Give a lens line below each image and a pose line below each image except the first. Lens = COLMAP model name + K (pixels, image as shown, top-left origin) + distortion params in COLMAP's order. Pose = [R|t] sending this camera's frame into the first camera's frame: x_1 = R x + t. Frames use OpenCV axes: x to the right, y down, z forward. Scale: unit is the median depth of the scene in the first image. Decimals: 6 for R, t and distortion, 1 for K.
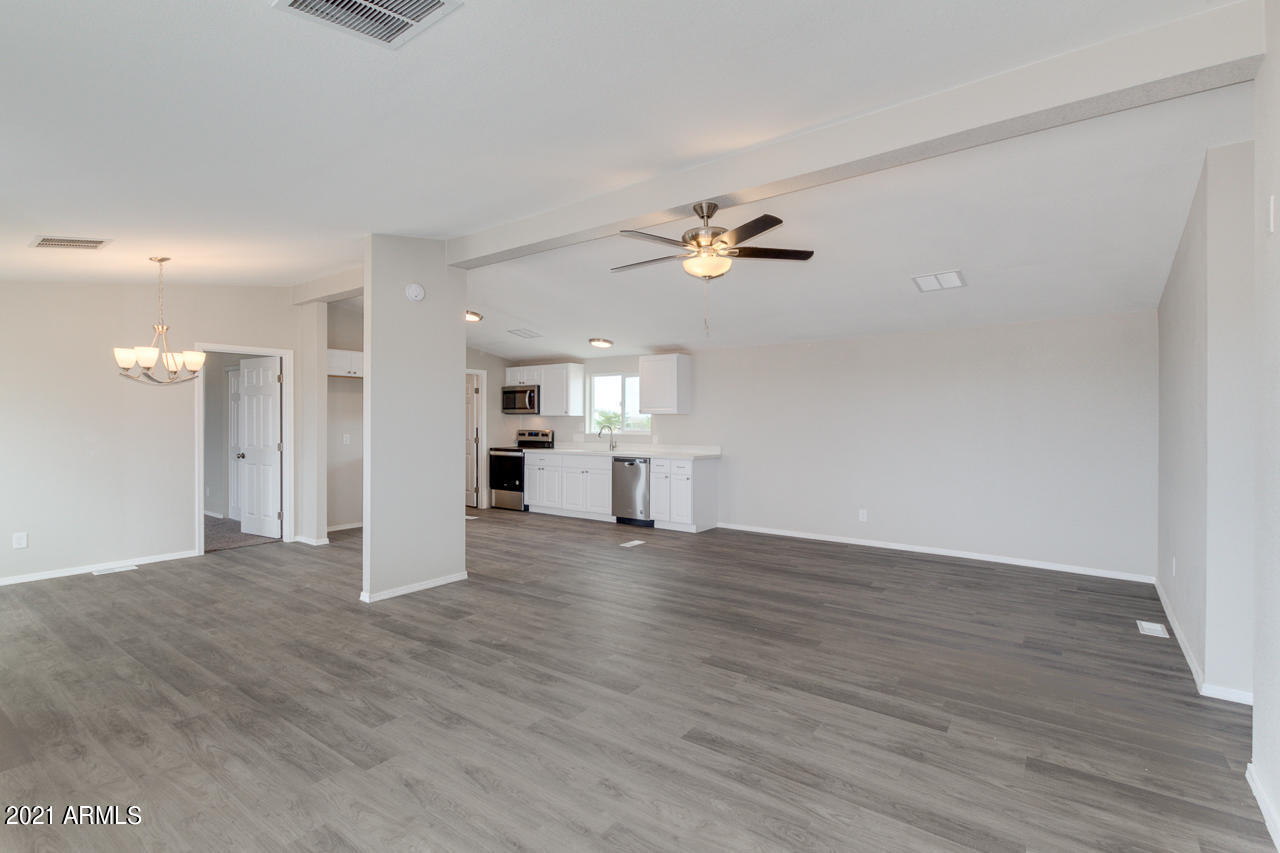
lens RADIAL K [[589.2, 0, 644.1], [0, 589.2, 419.9], [0, 0, 1]] dist [0.016459, -0.008277]
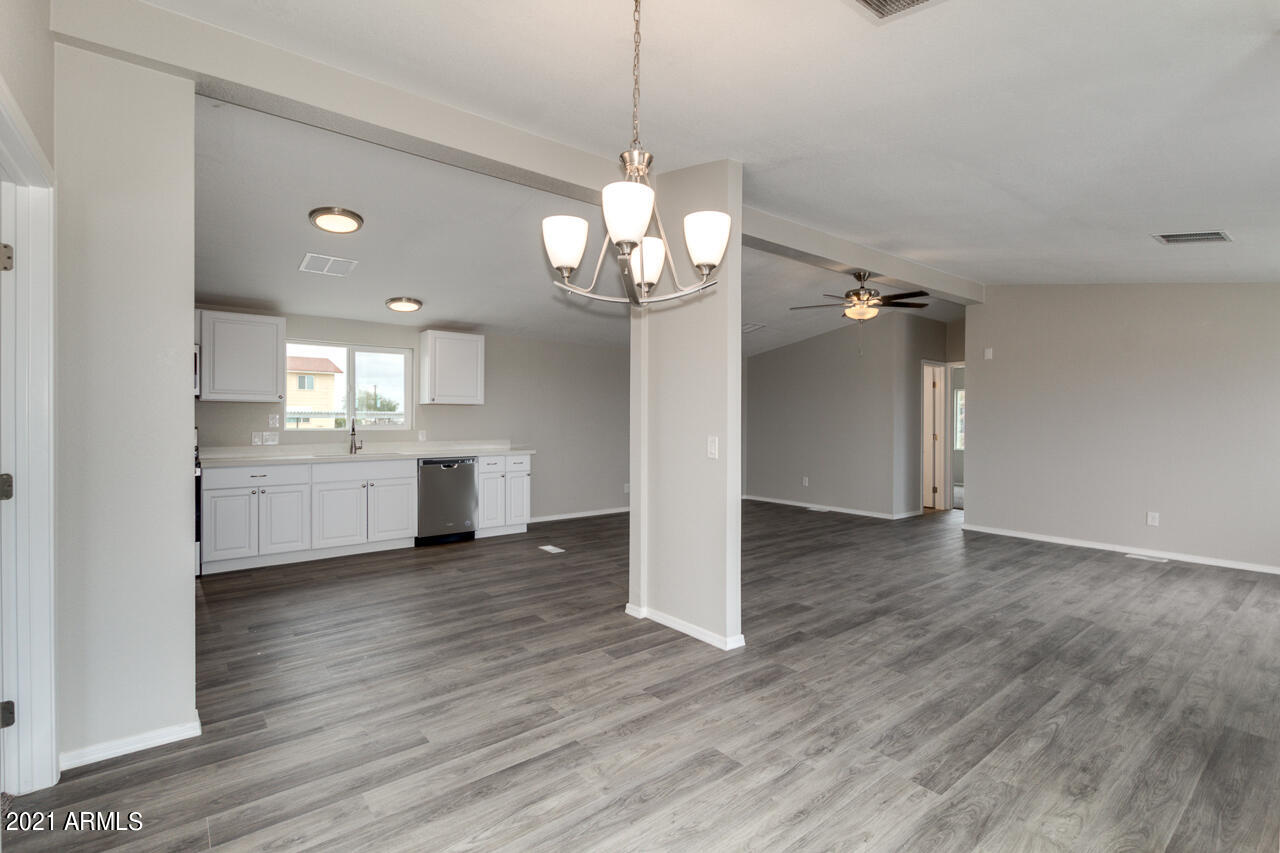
lens RADIAL K [[589.2, 0, 644.1], [0, 589.2, 419.9], [0, 0, 1]] dist [0.016459, -0.008277]
pose [[0.259636, -0.002968, 0.965702, -1.568372], [-0.005449, 0.999975, 0.004539, 0.015622], [-0.965691, -0.006440, 0.259613, 1.169909]]
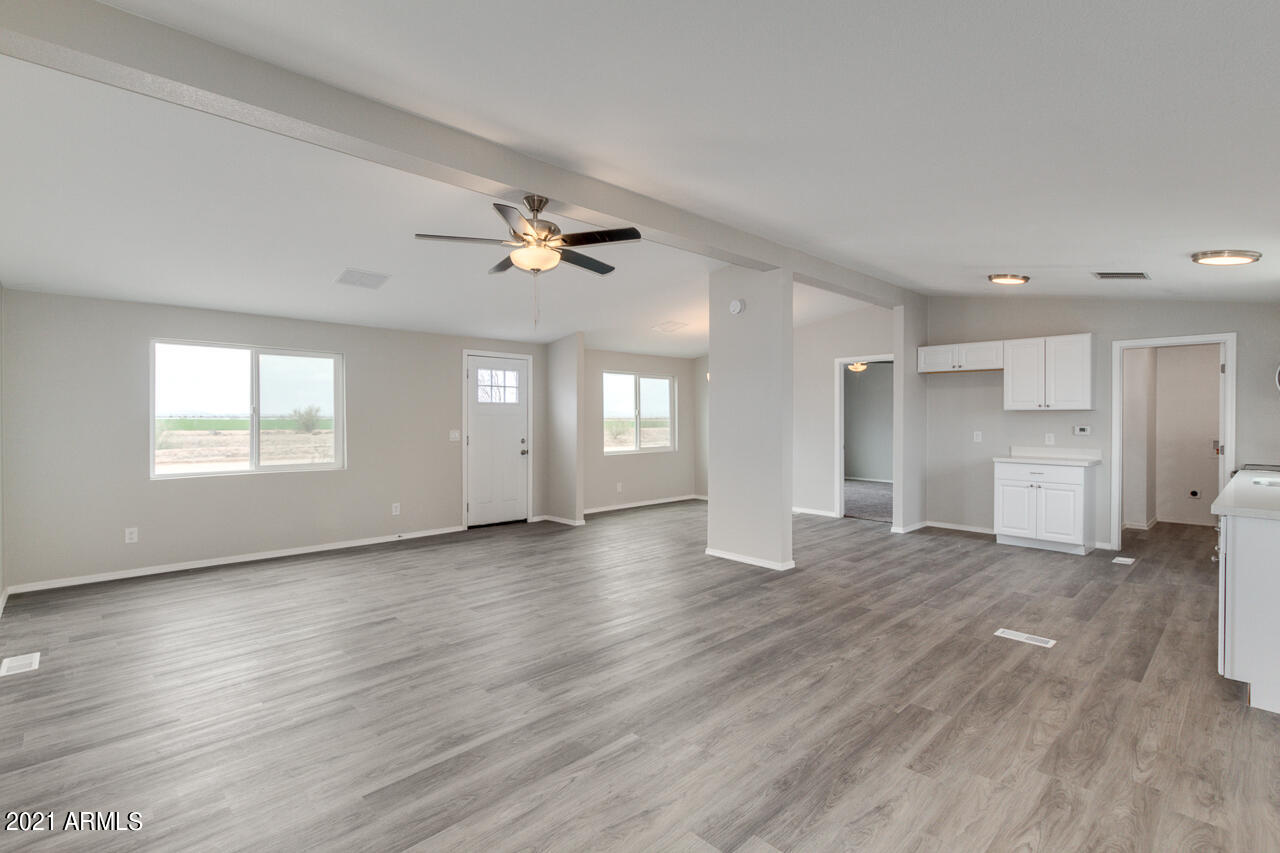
lens RADIAL K [[589.2, 0, 644.1], [0, 589.2, 419.9], [0, 0, 1]] dist [0.016459, -0.008277]
pose [[-0.173828, 0.004811, -0.984764, 1.077964], [-0.000029, 0.999988, 0.004890, 0.004381], [0.984776, 0.000879, -0.173826, 1.378875]]
